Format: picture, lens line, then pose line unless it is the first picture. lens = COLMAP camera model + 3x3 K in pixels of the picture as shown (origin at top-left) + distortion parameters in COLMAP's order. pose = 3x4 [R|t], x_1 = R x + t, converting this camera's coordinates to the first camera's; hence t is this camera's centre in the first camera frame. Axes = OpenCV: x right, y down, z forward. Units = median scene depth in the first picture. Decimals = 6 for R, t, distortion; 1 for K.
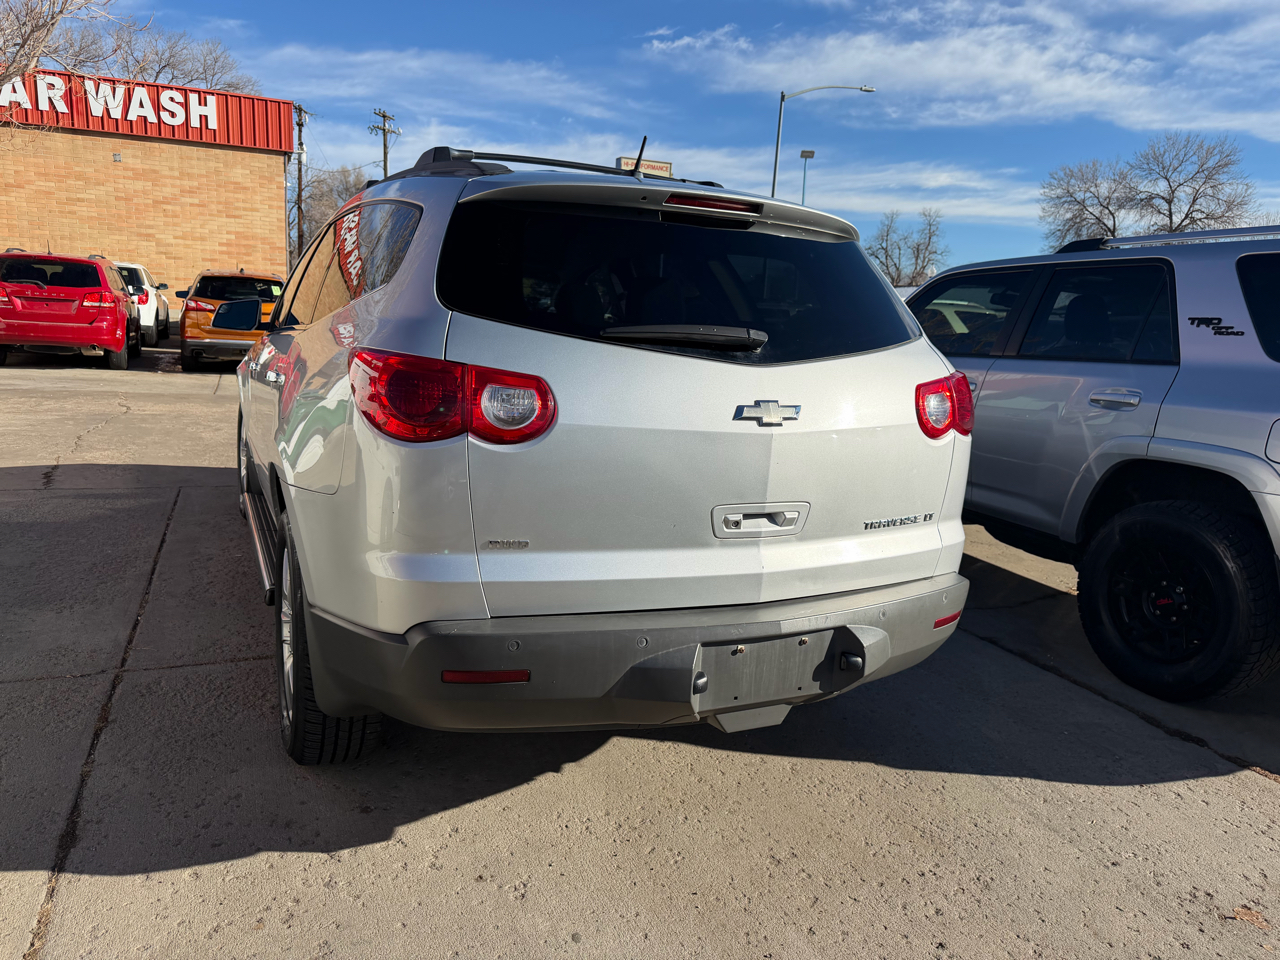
lens RADIAL K [[903.1, 0, 633.1], [0, 903.1, 475.2], [0, 0, 1]] dist [0.023307, -0.026521]
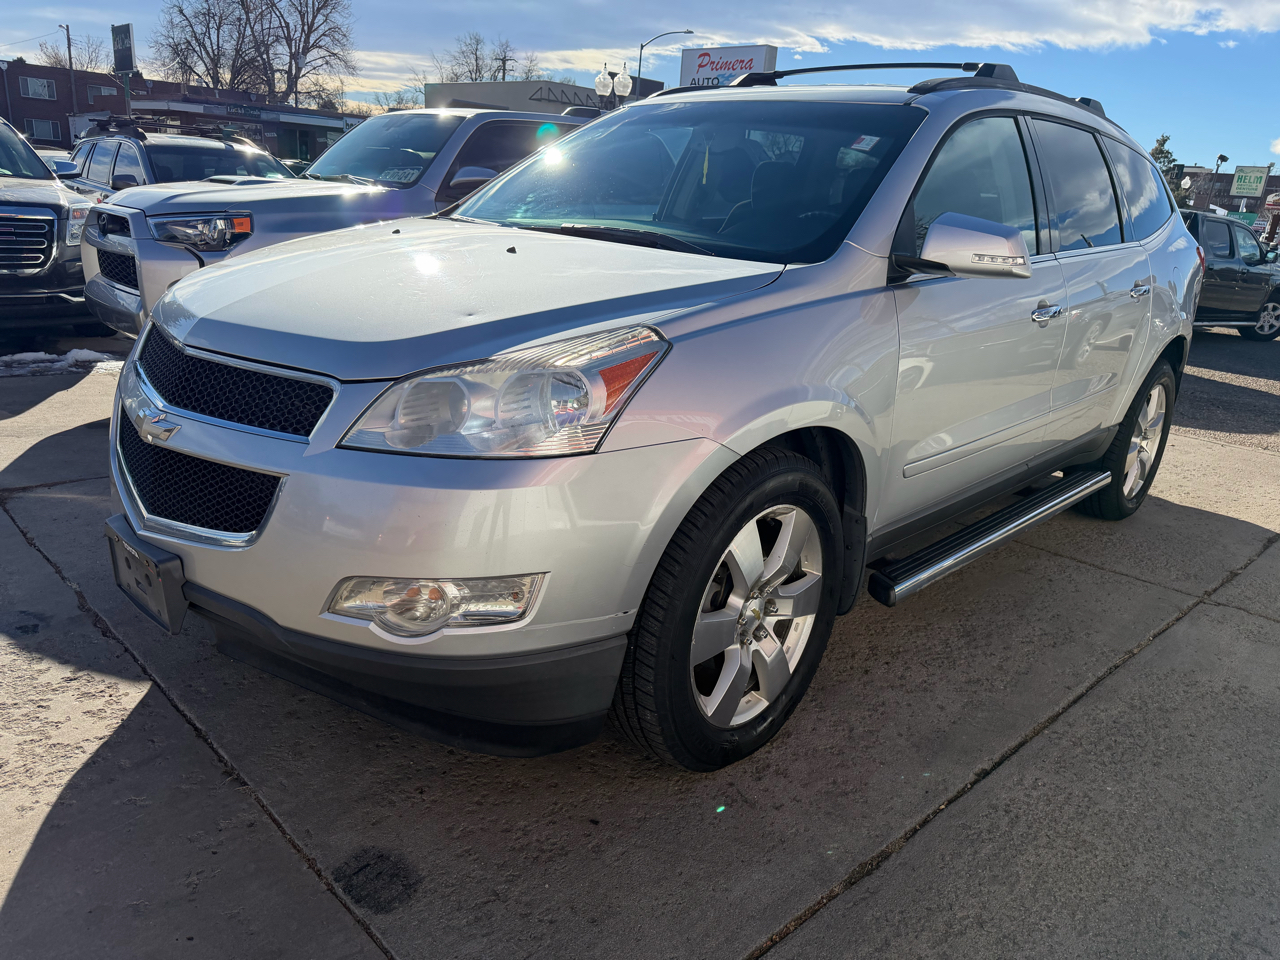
lens RADIAL K [[907.3, 0, 634.8], [0, 907.3, 487.4], [0, 0, 1]] dist [0.022428, -0.019875]
pose [[-0.355361, -0.363422, 0.861187, -0.177253], [0.076114, 0.907012, 0.414168, -0.057933], [-0.931625, 0.212728, -0.294655, 0.281720]]
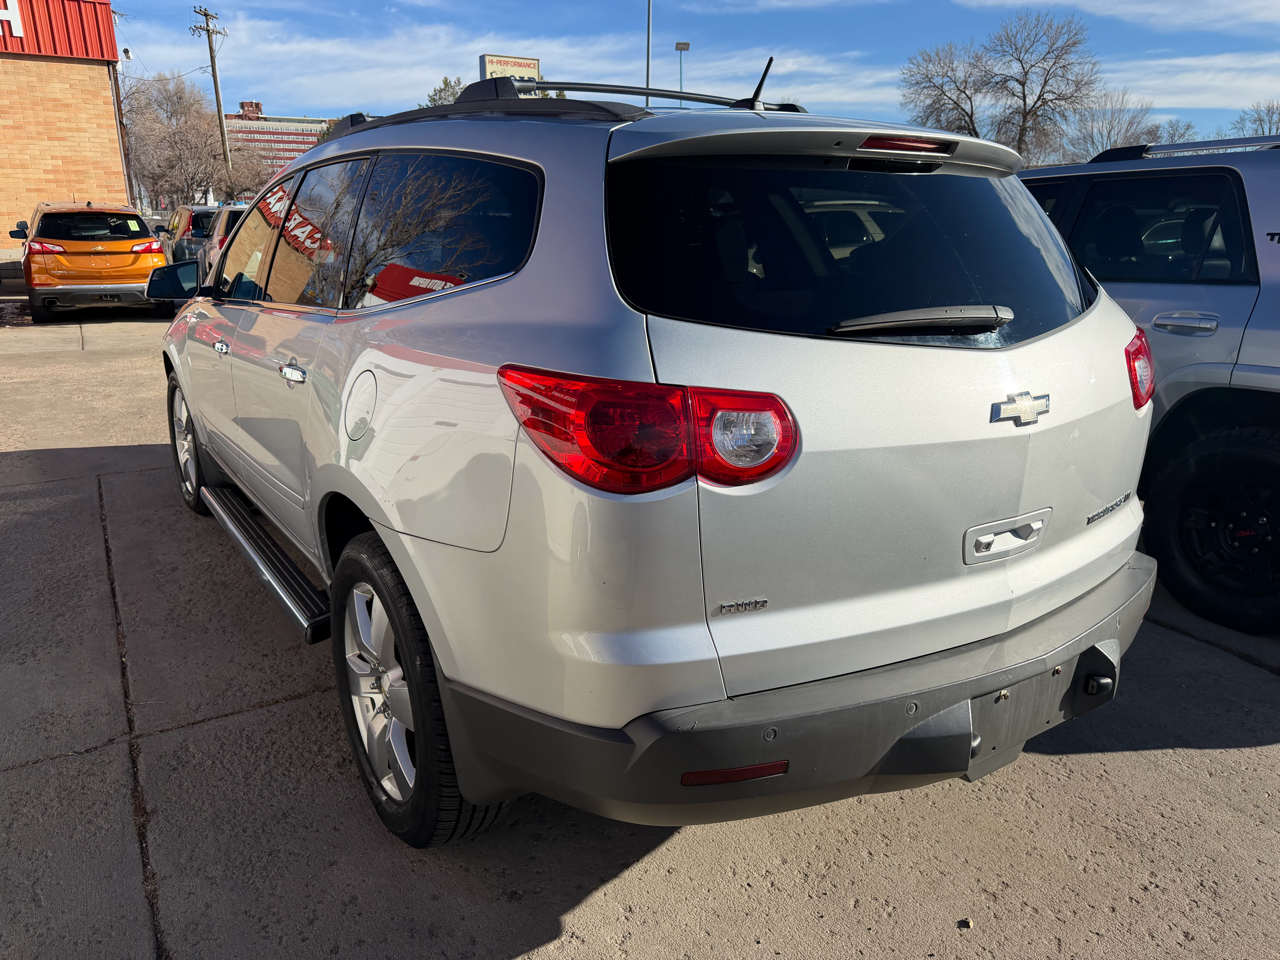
lens RADIAL K [[903.1, 0, 621.6], [0, 903.1, 482.4], [0, 0, 1]] dist [0.023307, -0.026521]
pose [[0.989316, -0.086088, 0.117652, -0.029268], [0.072959, 0.991063, 0.111675, -0.011464], [-0.126215, -0.101898, 0.986756, 0.021213]]
